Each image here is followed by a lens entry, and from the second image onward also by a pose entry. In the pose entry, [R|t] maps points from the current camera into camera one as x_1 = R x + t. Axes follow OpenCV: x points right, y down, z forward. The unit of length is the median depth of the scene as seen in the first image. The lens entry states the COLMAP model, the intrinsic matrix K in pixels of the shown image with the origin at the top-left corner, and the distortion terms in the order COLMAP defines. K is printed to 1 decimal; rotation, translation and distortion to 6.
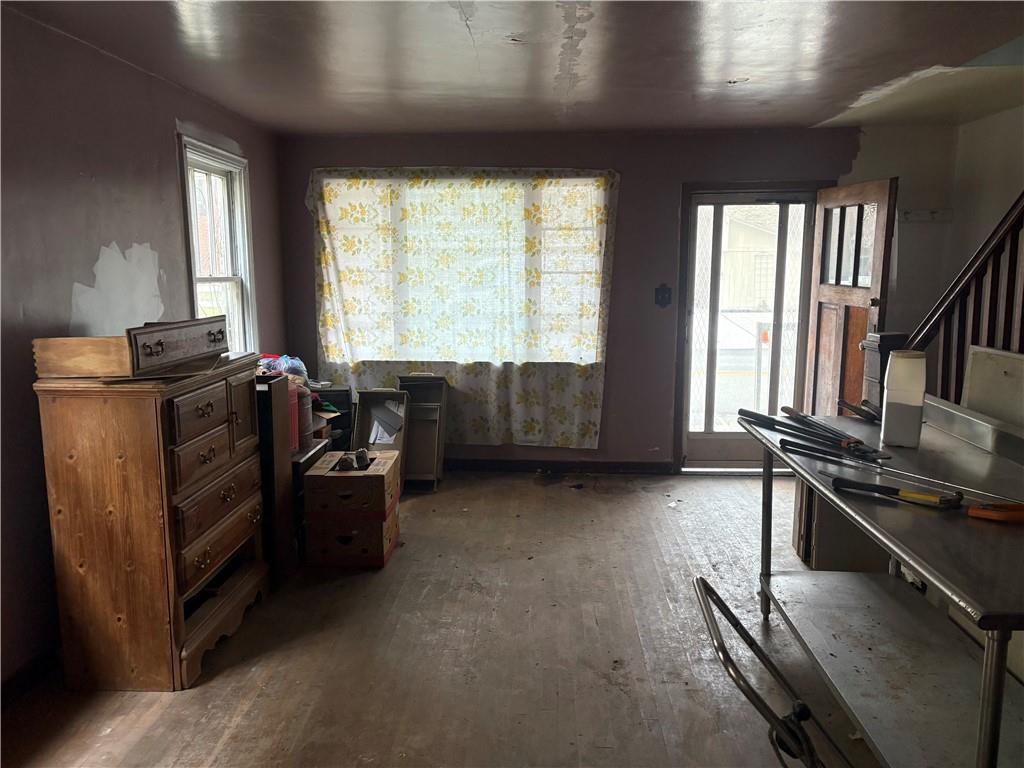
lens RADIAL K [[779.8, 0, 514.3], [0, 779.8, 388.0], [0, 0, 1]] dist [0.032160, -0.009039]
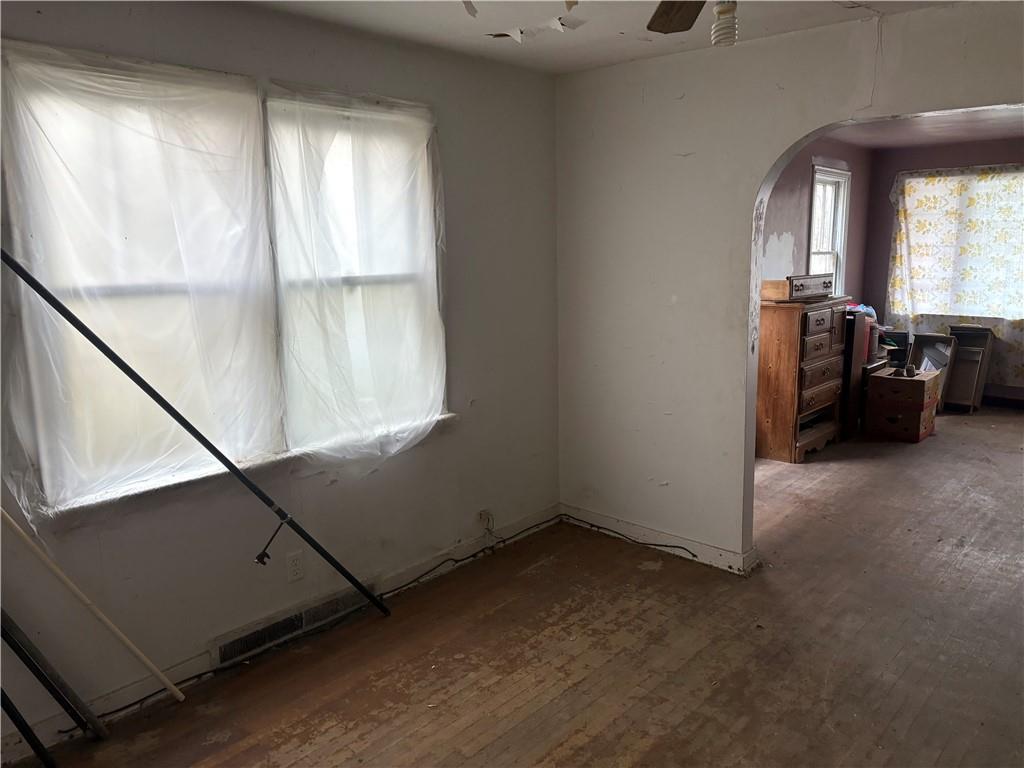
lens RADIAL K [[779.8, 0, 510.6], [0, 779.8, 388.2], [0, 0, 1]] dist [0.032160, -0.009039]
pose [[0.773752, 0.104940, -0.624736, 0.132789], [-0.087706, 0.994432, 0.058413, 0.085403], [0.627387, 0.009596, 0.778648, -0.558150]]
